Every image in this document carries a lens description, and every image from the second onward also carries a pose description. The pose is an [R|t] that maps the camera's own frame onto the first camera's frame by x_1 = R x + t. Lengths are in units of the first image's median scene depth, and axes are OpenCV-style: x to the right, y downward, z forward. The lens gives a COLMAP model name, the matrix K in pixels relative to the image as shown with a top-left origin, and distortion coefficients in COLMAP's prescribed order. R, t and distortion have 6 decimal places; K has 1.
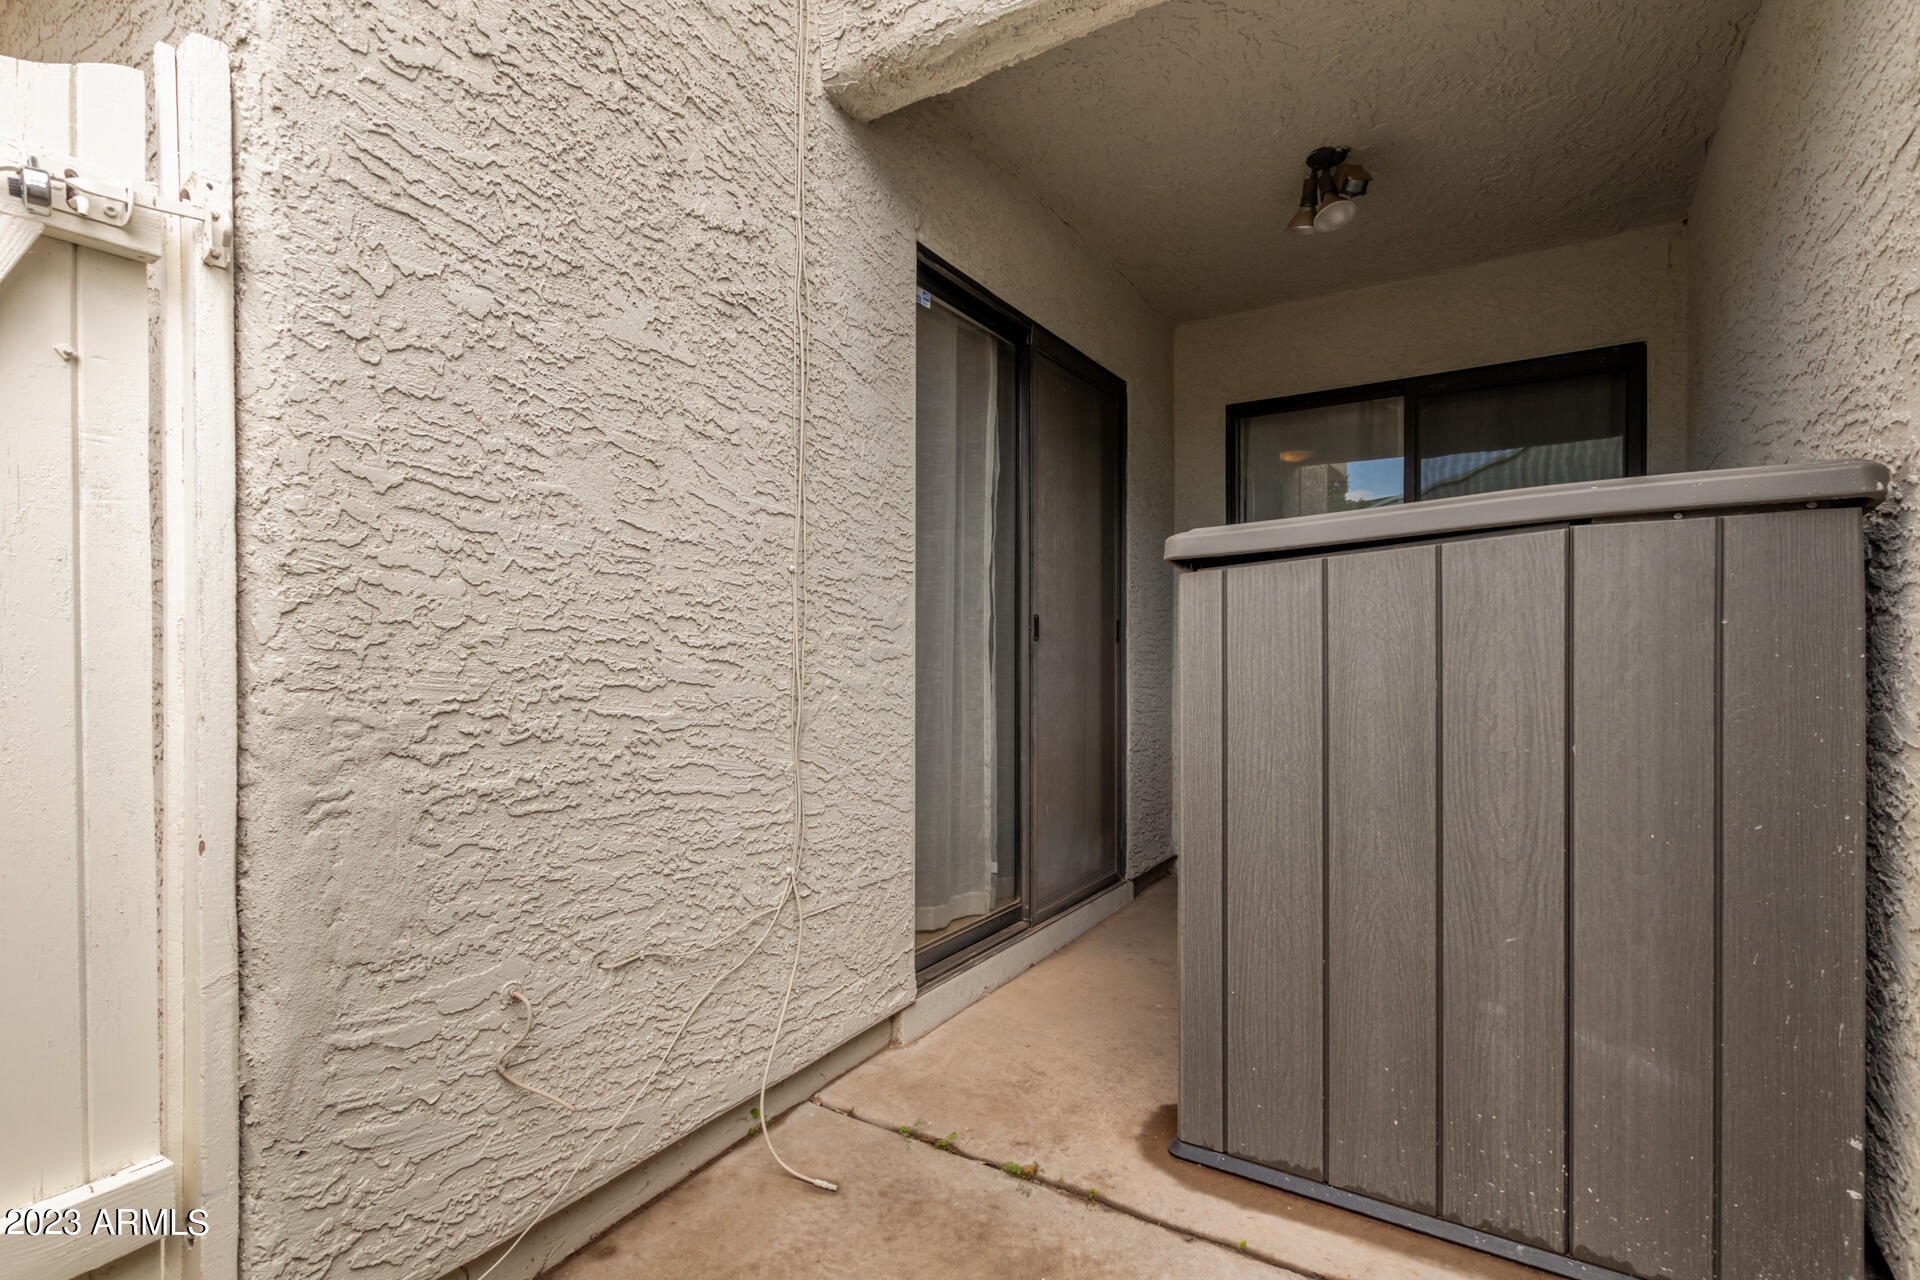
lens RADIAL K [[889.1, 0, 965.1], [0, 889.1, 650.7], [0, 0, 1]] dist [0.003907, -0.000706]
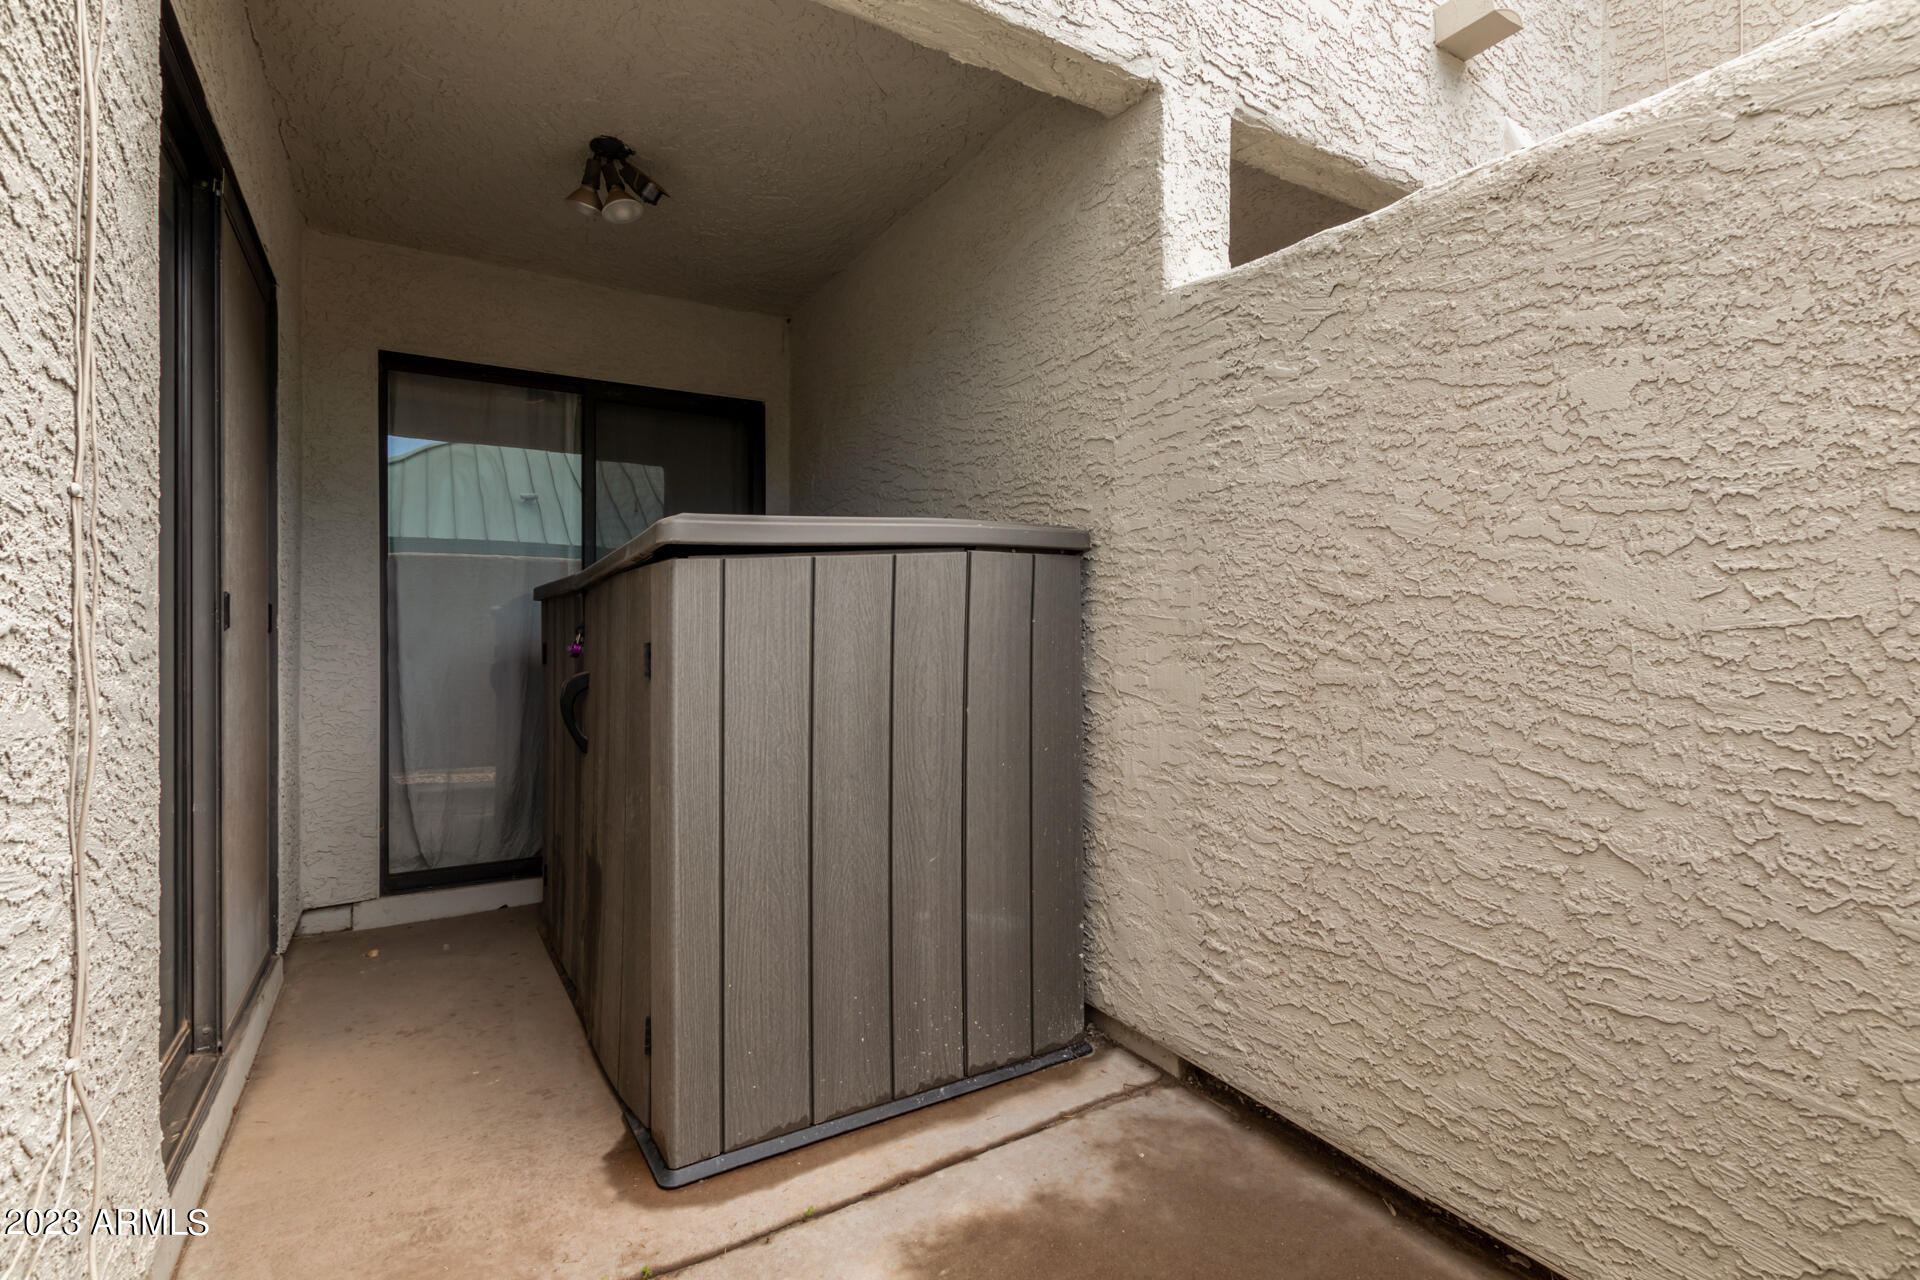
lens RADIAL K [[889.1, 0, 963.4], [0, 889.1, 634.6], [0, 0, 1]] dist [0.003907, -0.000706]
pose [[0.443859, 0.004303, 0.896086, -0.505232], [0.007821, 0.999932, -0.008676, 0.003555], [-0.896062, 0.010859, 0.443795, 0.343554]]
